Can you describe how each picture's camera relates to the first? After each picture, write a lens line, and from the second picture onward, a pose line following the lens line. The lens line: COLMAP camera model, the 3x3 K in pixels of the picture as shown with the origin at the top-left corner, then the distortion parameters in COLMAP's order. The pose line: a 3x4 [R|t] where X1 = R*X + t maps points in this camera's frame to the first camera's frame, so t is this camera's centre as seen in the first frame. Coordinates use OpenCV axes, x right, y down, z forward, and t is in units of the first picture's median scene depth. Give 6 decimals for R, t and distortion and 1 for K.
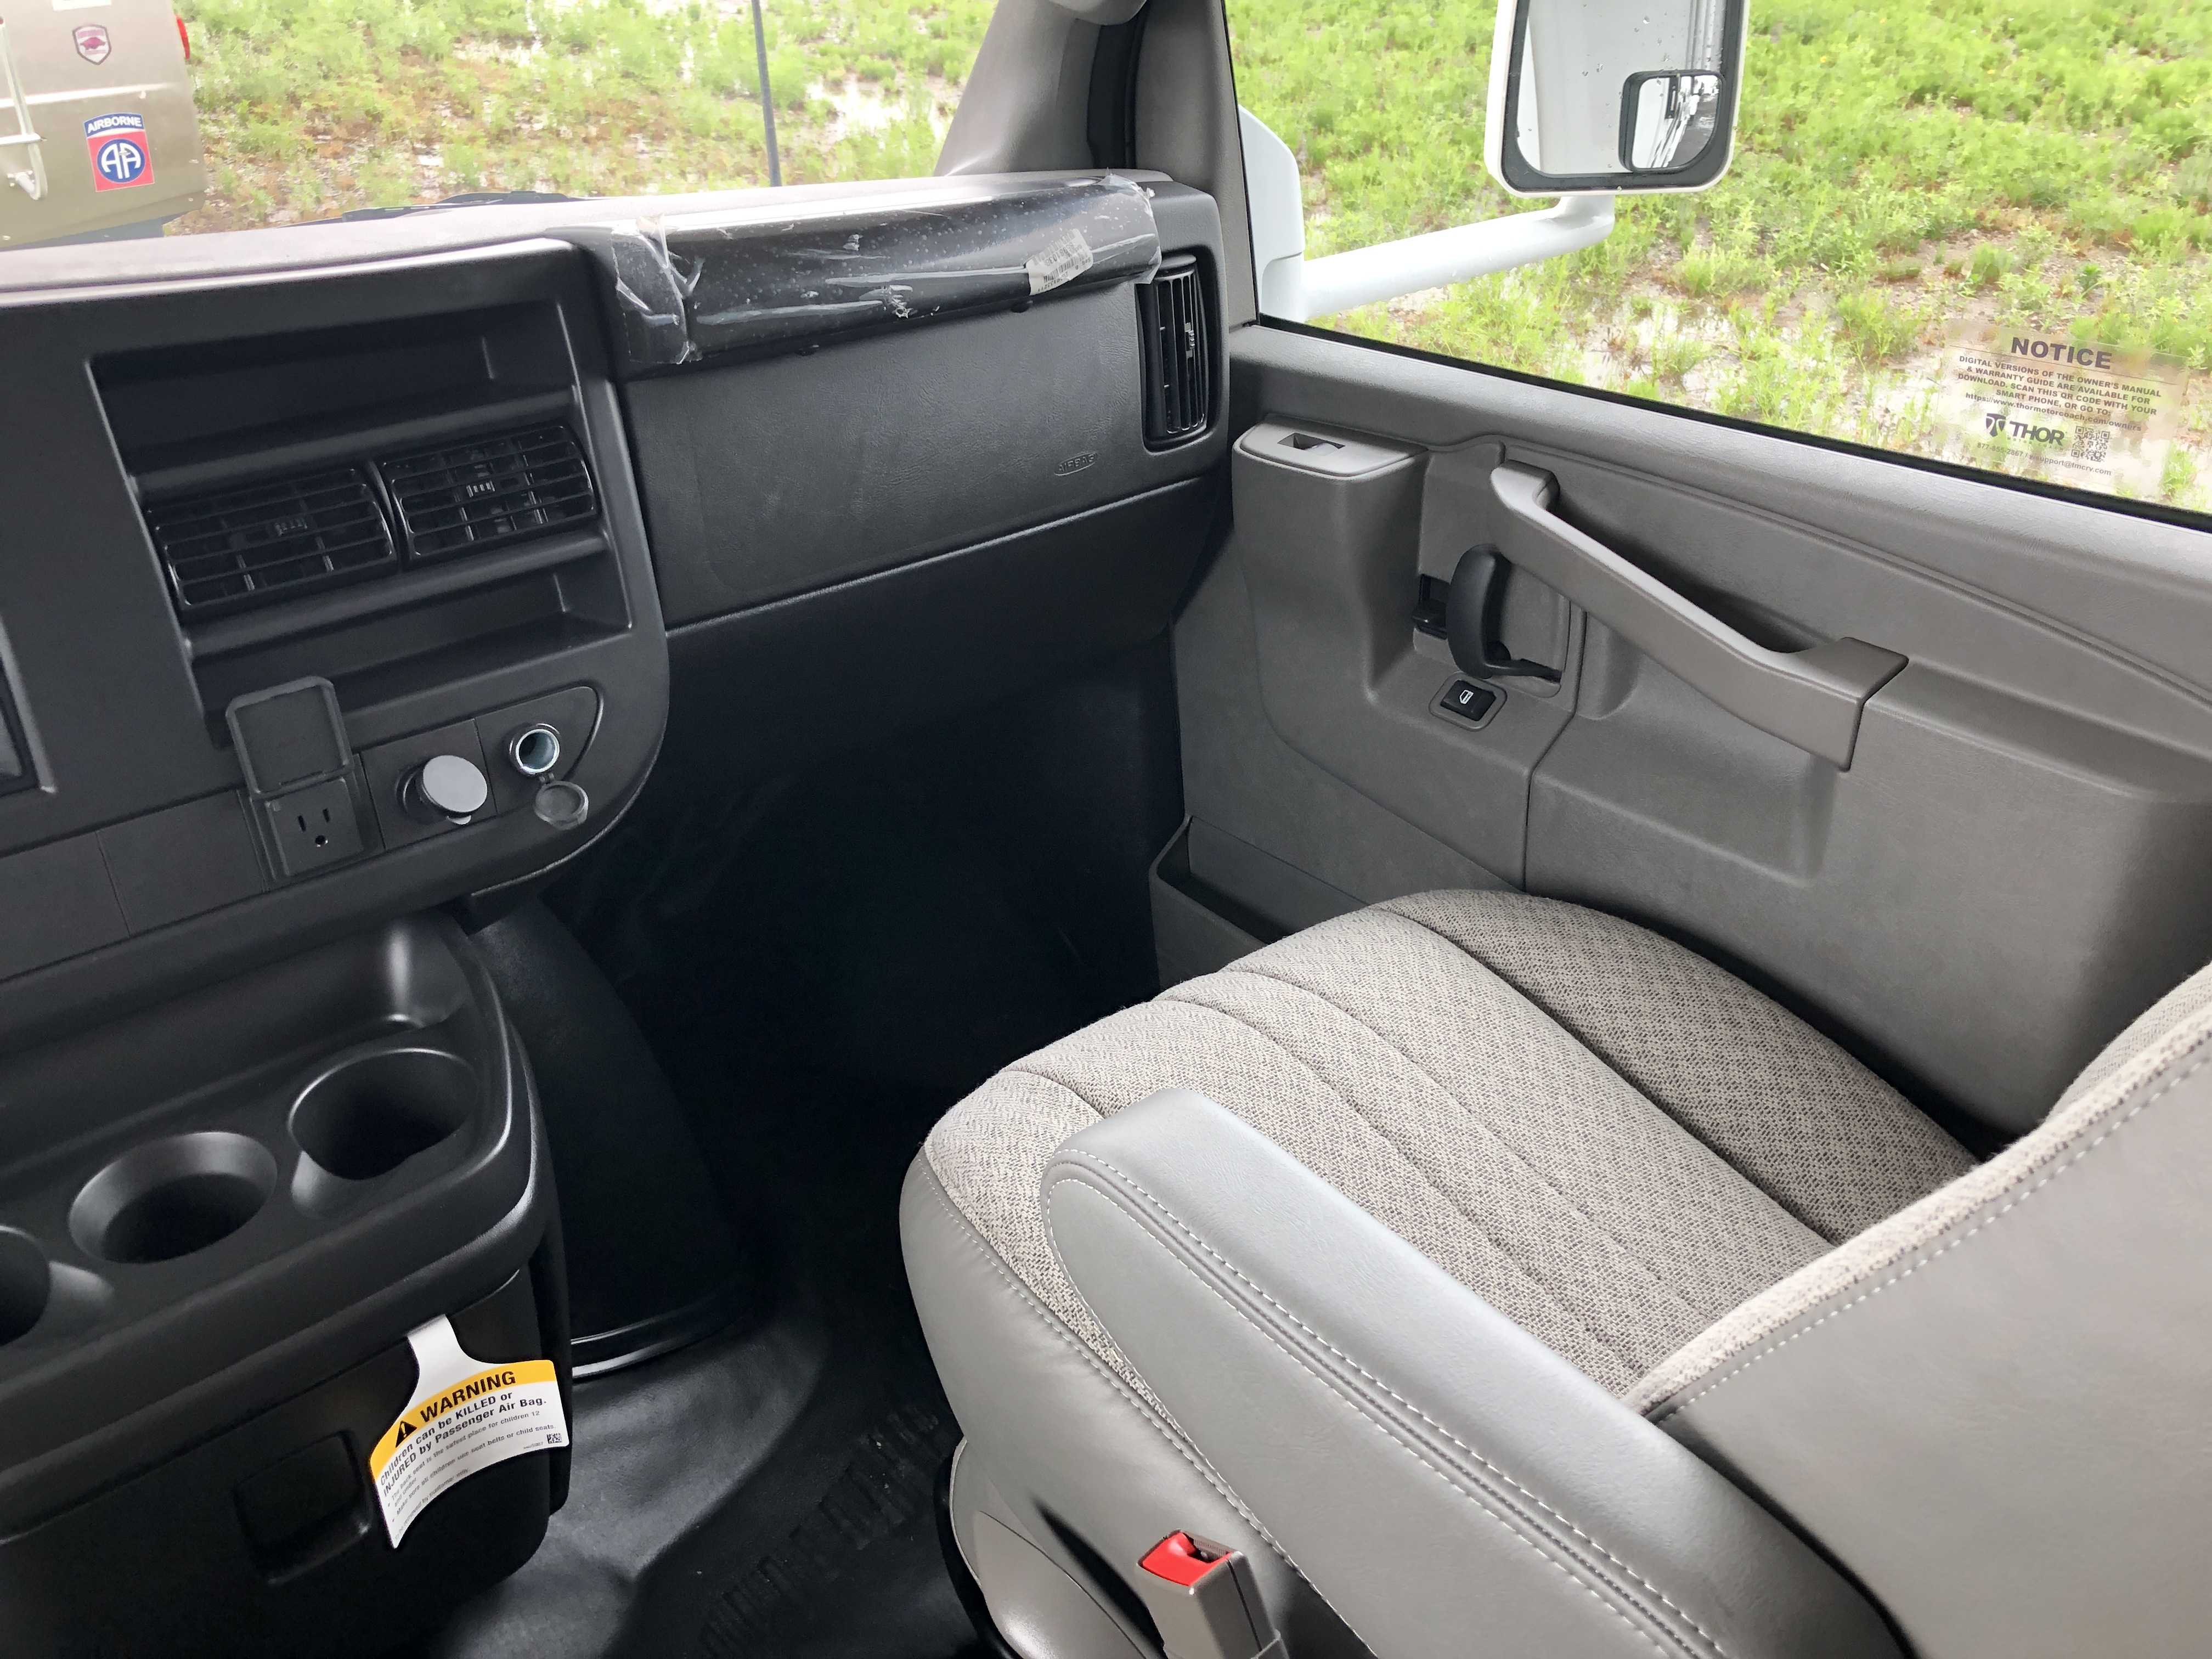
lens RADIAL K [[1885.7, 0, 1120.6], [0, 1885.7, 845.0], [0, 0, 1]] dist [0.017845, 0.009399]
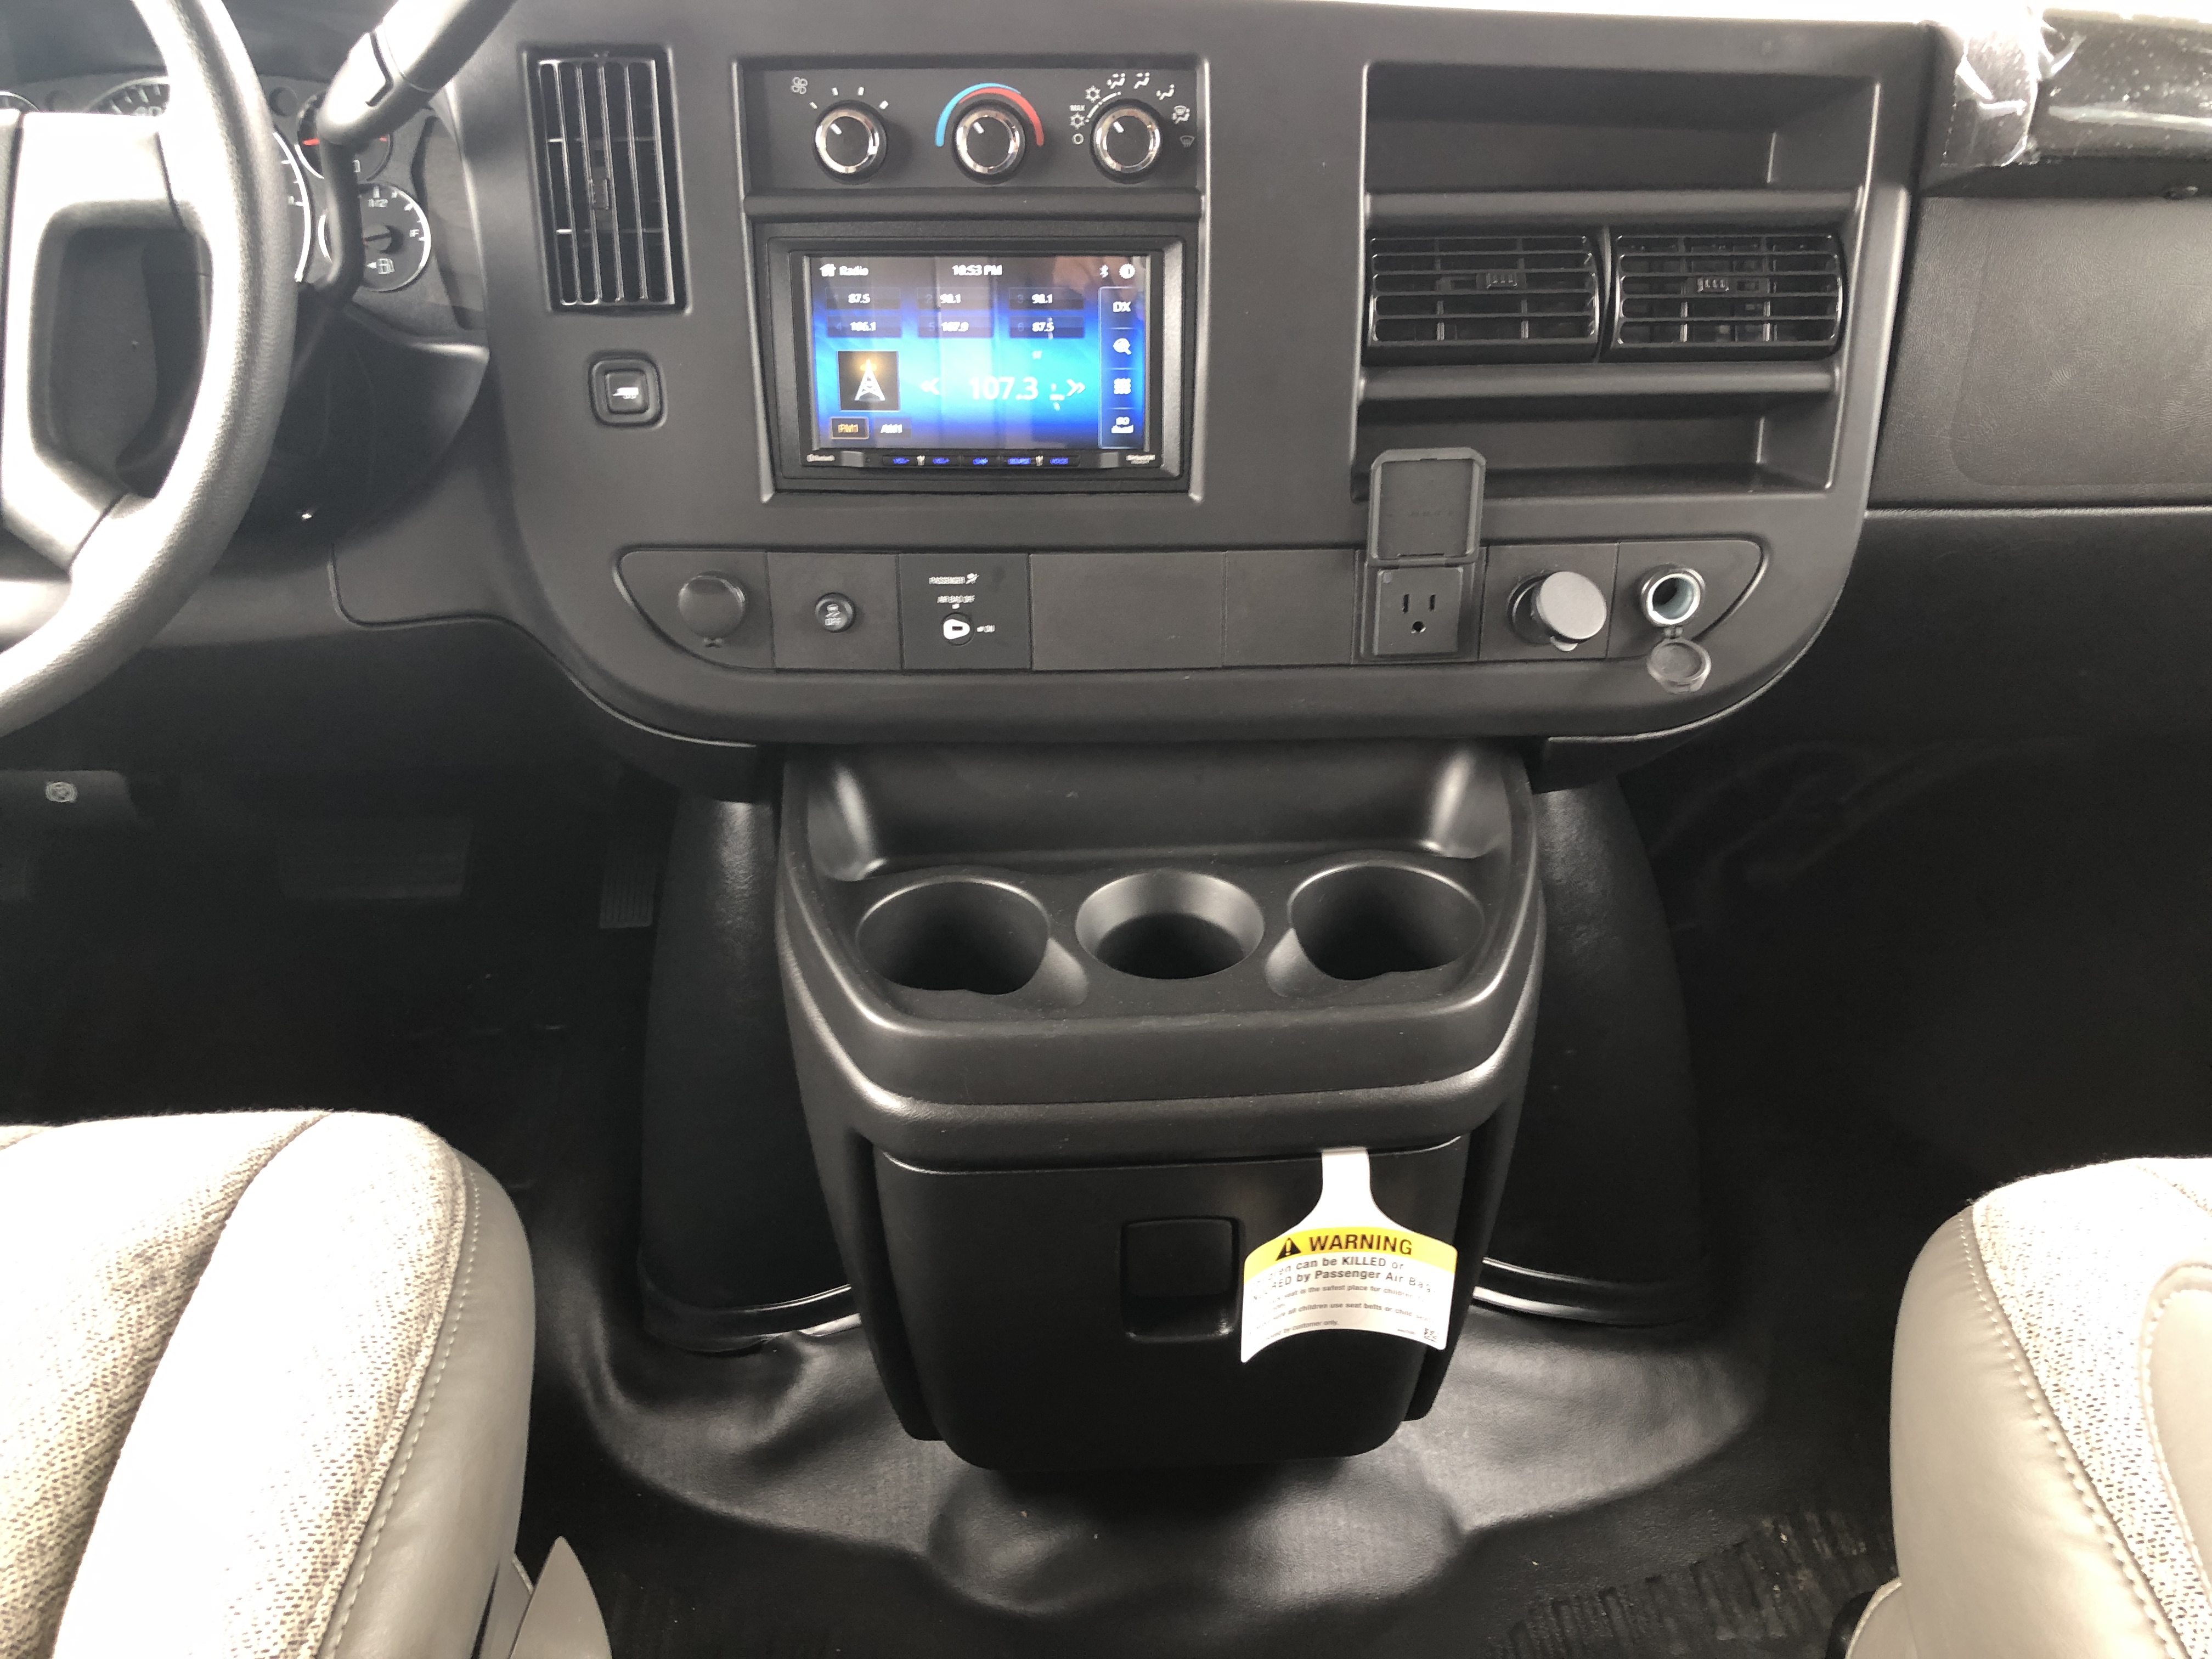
lens RADIAL K [[1850.8, 0, 1106.0], [0, 1850.8, 829.5], [0, 0, 1]] dist [0.014375, -0.008156]
pose [[0.784777, 0.305348, -0.539341, -0.021377], [-0.313768, 0.946196, 0.079135, 0.068819], [0.534485, 0.107125, 0.838361, 0.164531]]
